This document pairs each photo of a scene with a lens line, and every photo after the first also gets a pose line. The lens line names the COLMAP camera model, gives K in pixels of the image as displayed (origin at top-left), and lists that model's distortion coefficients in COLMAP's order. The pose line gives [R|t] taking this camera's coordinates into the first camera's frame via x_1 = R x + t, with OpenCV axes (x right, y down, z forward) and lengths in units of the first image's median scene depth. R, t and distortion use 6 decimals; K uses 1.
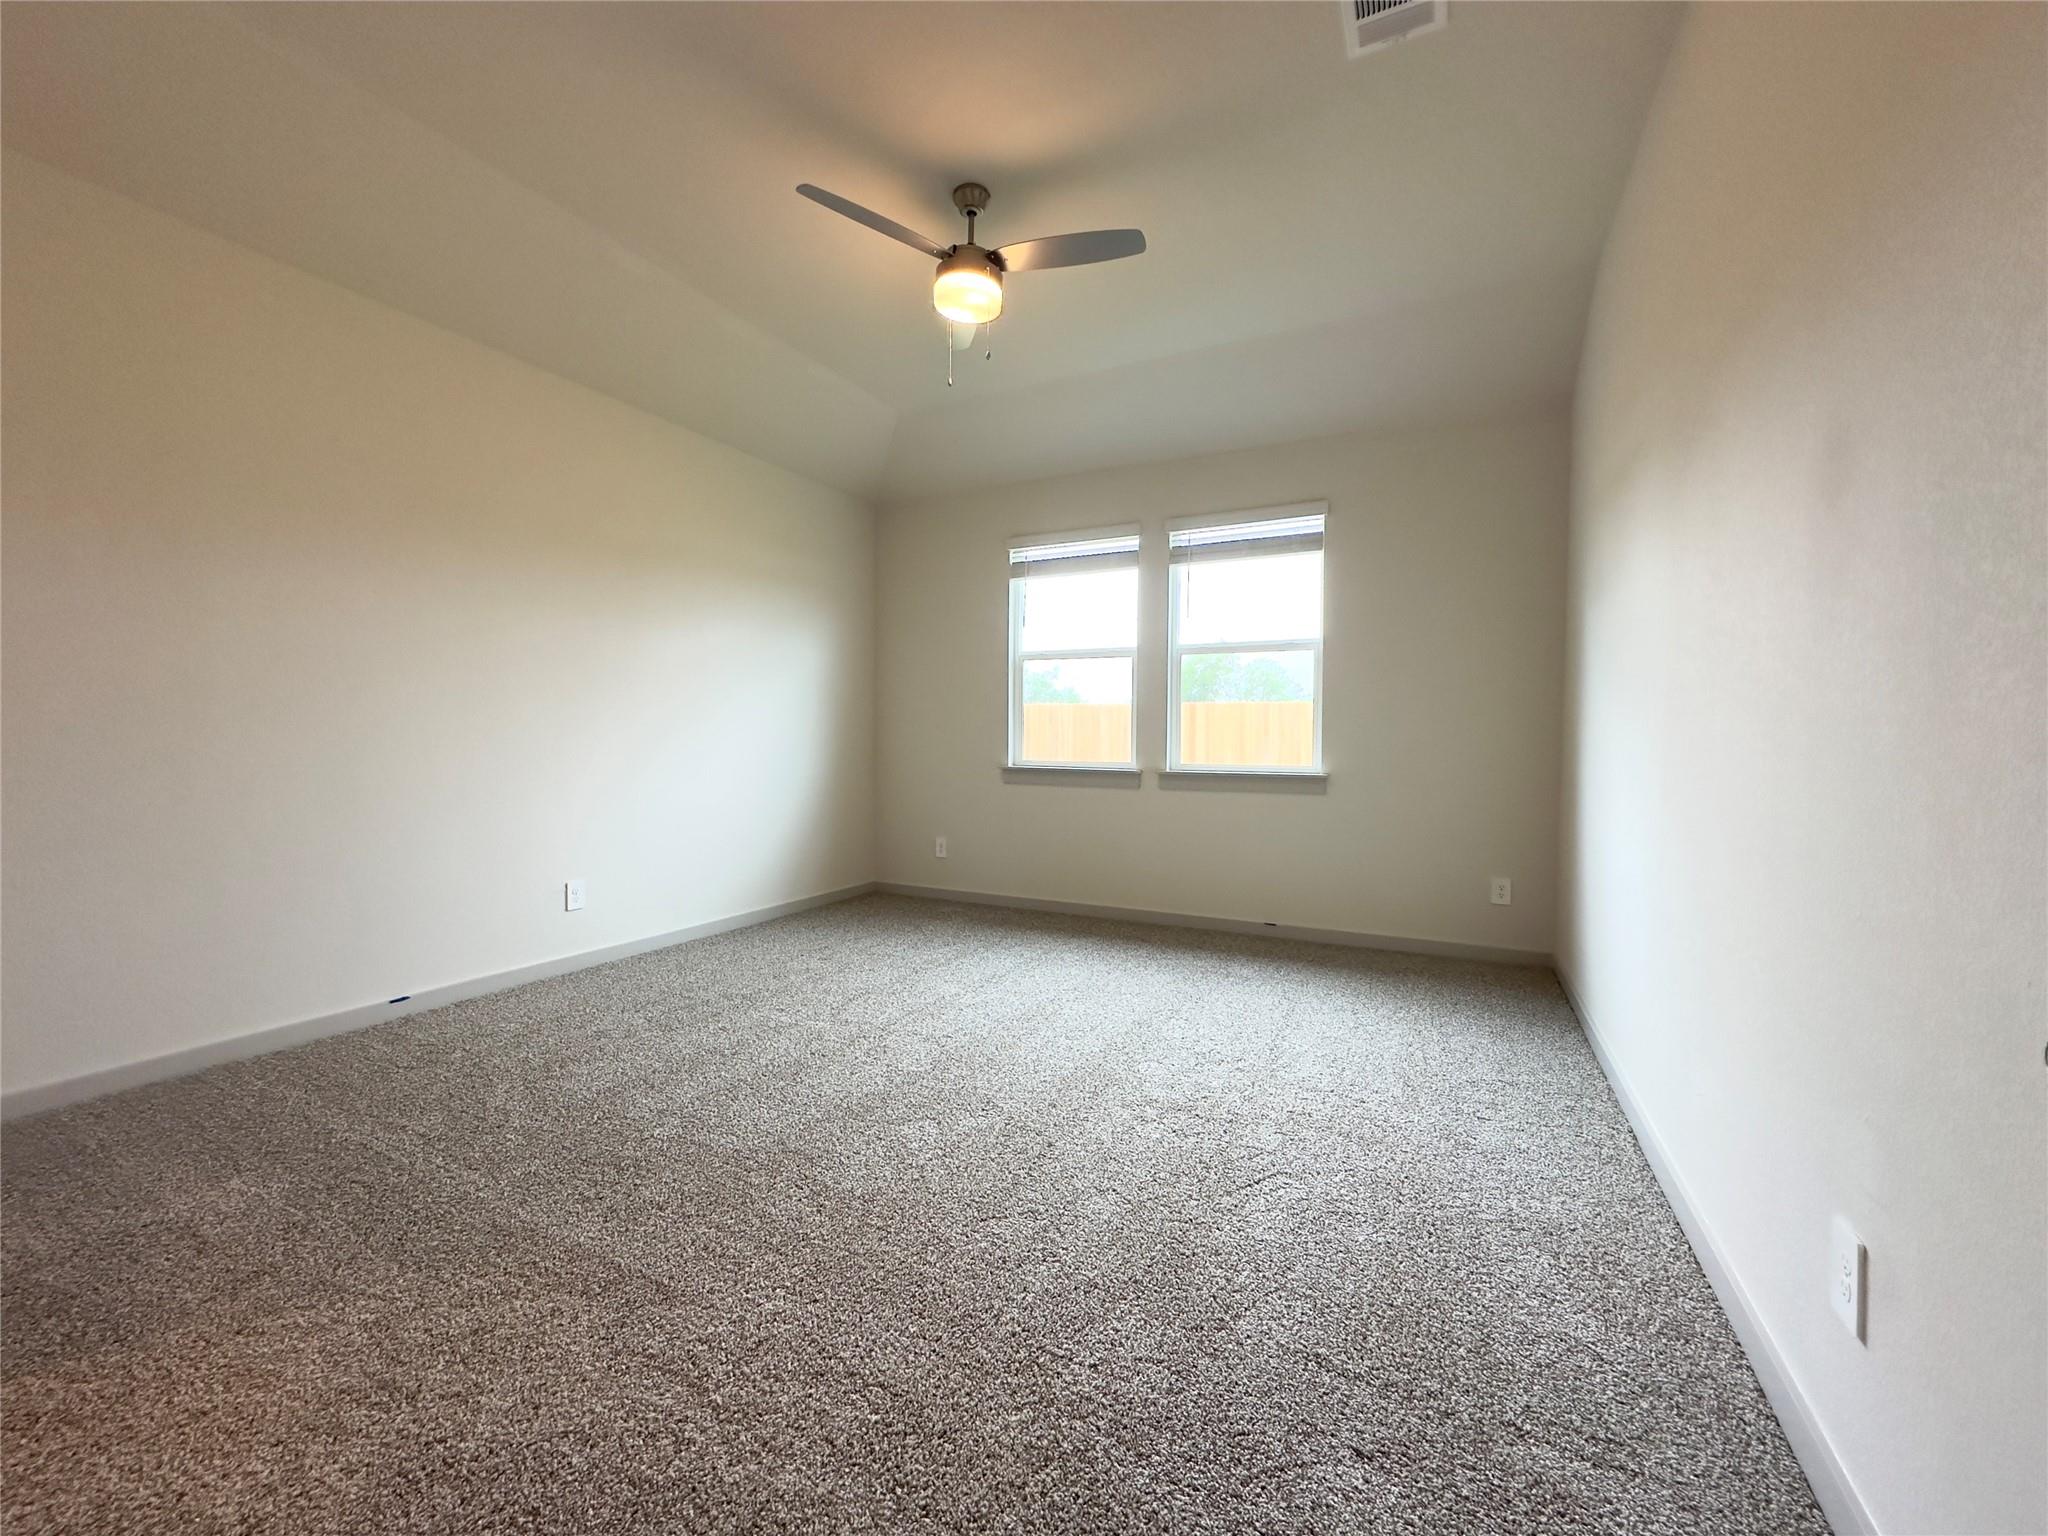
lens RADIAL K [[817.8, 0, 1034.0], [0, 817.8, 739.0], [0, 0, 1]] dist [-0.007488, 0.002125]
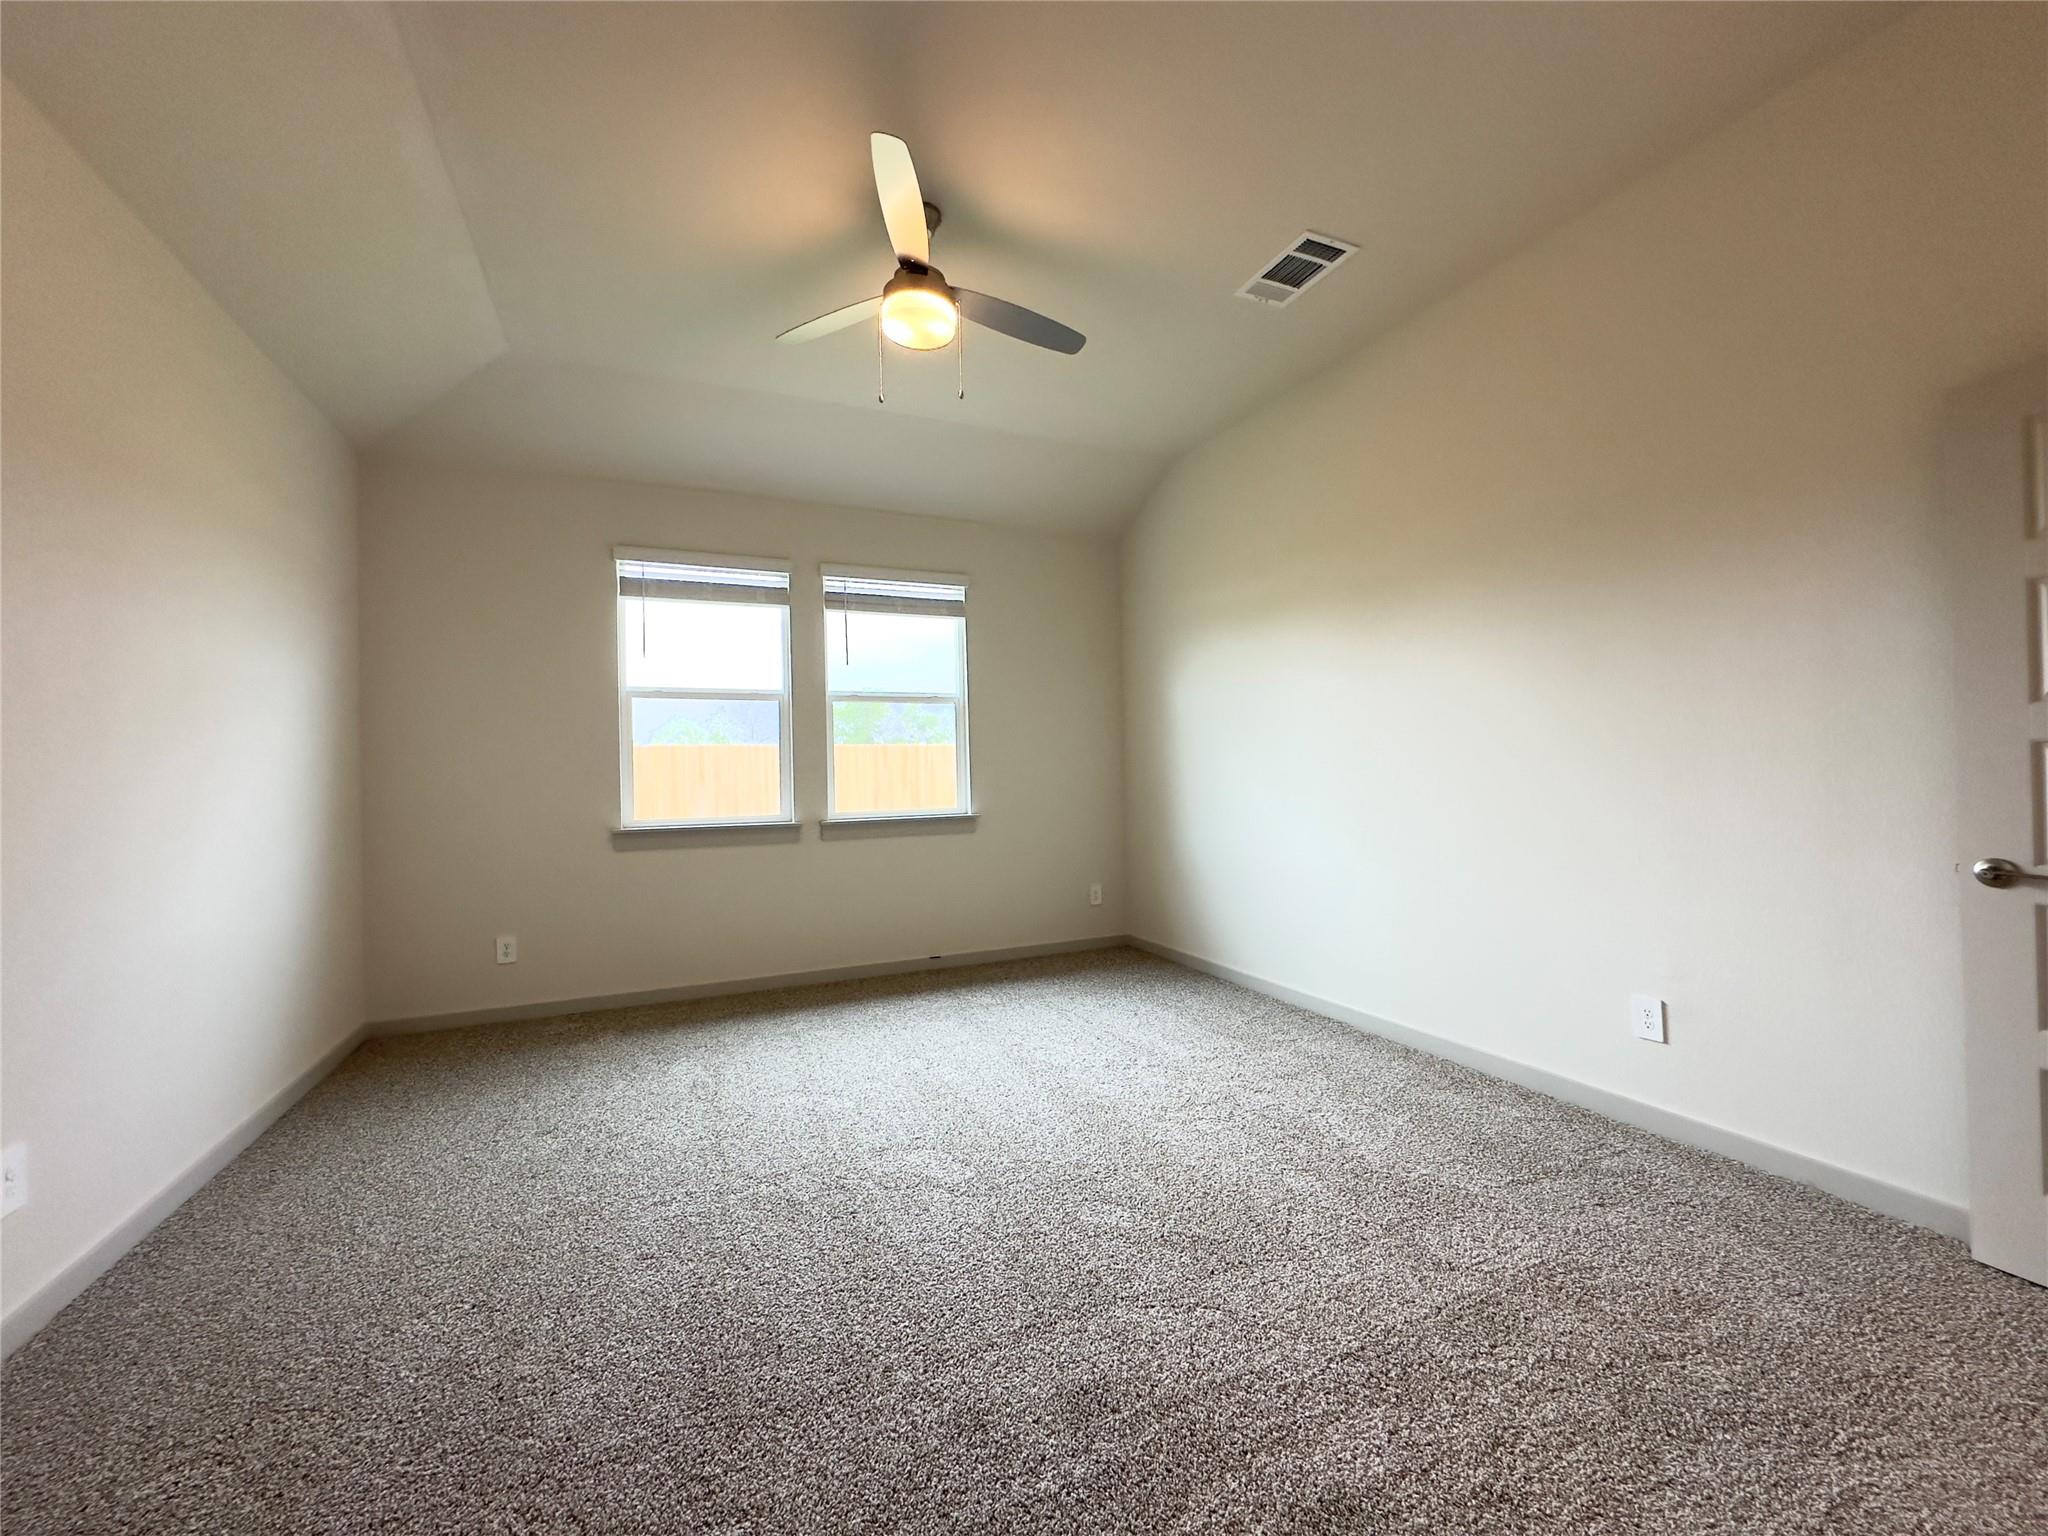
lens RADIAL K [[817.8, 0, 1003.9], [0, 817.8, 734.3], [0, 0, 1]] dist [-0.007488, 0.002125]
pose [[0.636897, 0.014213, 0.770818, -0.454710], [0.027694, 0.998763, -0.041299, -0.017821], [-0.770451, 0.047650, 0.635716, 0.221884]]
